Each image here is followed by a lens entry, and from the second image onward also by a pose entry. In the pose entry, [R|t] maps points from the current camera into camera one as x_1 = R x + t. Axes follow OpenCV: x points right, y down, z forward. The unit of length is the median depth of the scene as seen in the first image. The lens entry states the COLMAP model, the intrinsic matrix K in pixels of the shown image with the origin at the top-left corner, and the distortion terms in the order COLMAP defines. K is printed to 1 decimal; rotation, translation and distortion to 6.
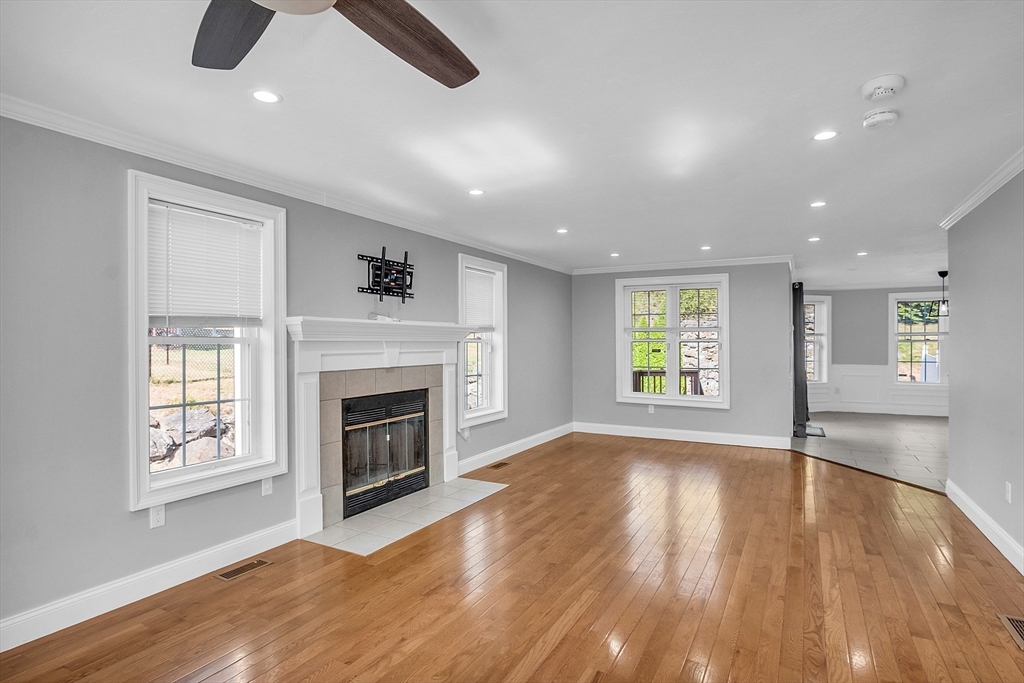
lens RADIAL K [[534.1, 0, 513.4], [0, 534.1, 347.2], [0, 0, 1]] dist [-0.004870, -0.000586]
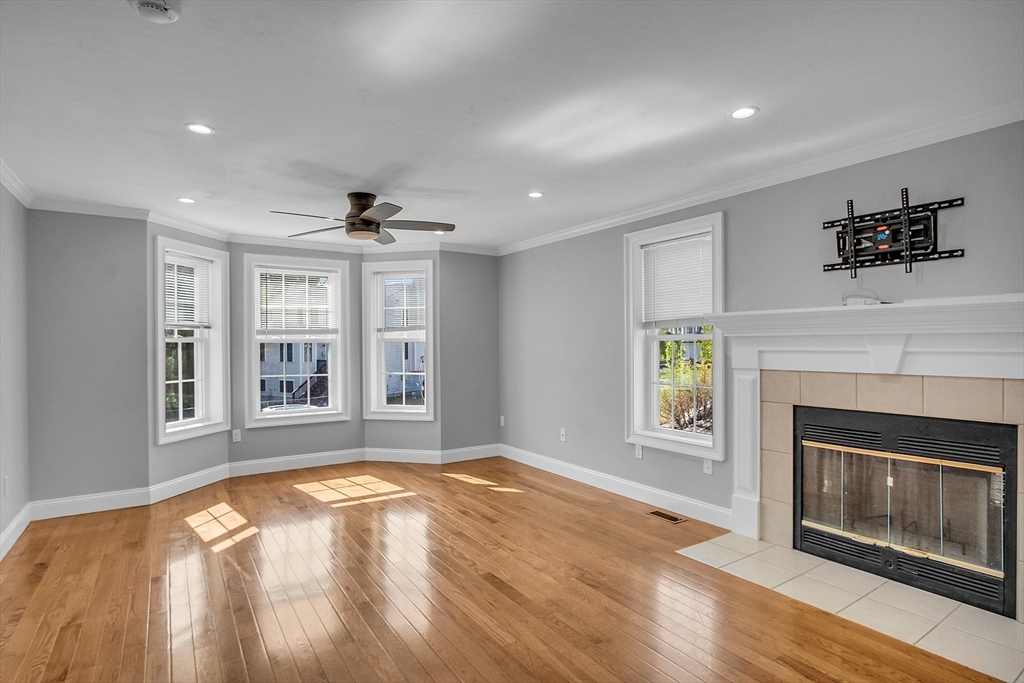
lens RADIAL K [[534.1, 0, 513.4], [0, 534.1, 347.2], [0, 0, 1]] dist [-0.004870, -0.000586]
pose [[-0.460224, 0.008783, -0.887759, 0.623145], [-0.004582, 0.999914, 0.012268, -0.001481], [0.887791, 0.009714, -0.460144, 0.992698]]
